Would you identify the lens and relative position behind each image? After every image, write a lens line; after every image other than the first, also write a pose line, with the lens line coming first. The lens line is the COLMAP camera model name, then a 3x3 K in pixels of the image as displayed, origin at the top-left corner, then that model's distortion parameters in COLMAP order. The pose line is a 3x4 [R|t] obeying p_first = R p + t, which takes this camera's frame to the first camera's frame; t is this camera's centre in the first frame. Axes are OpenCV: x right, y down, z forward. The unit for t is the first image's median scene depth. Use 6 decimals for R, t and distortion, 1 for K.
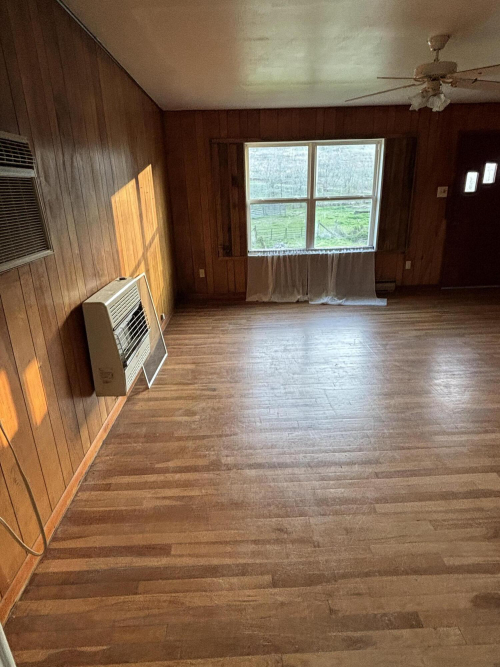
lens RADIAL K [[388.4, 0, 247.6], [0, 388.4, 330.2], [0, 0, 1]] dist [-0.008804, -0.002515]
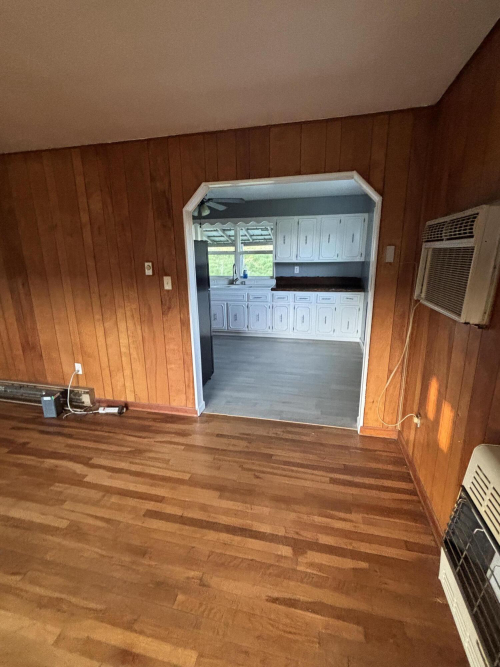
lens RADIAL K [[300.4, 0, 249.8], [0, 300.4, 332.1], [0, 0, 1]] dist [0.000194, -0.000860]
pose [[-0.964969, -0.027615, 0.260907, -0.073918], [0.123083, 0.830577, 0.543132, -0.254041], [-0.231702, 0.556219, -0.798082, 0.678600]]
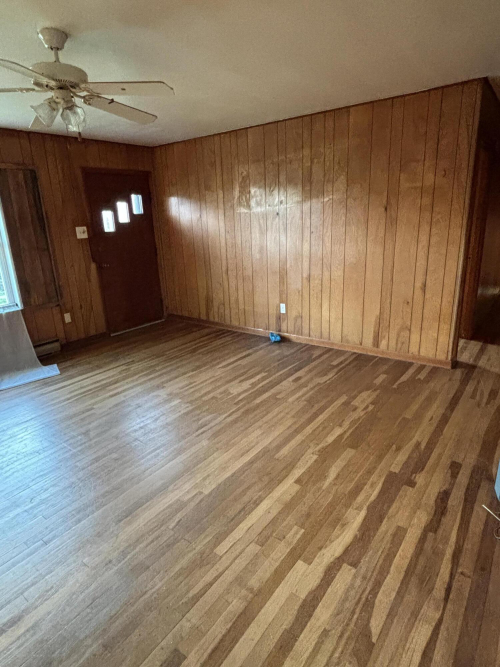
lens RADIAL K [[388.4, 0, 246.4], [0, 388.4, 333.8], [0, 0, 1]] dist [-0.008804, -0.002515]
pose [[0.629514, -0.228024, 0.742777, 0.029757], [0.289850, 0.955878, 0.047792, -0.080363], [-0.720902, 0.185208, 0.667831, 0.207203]]
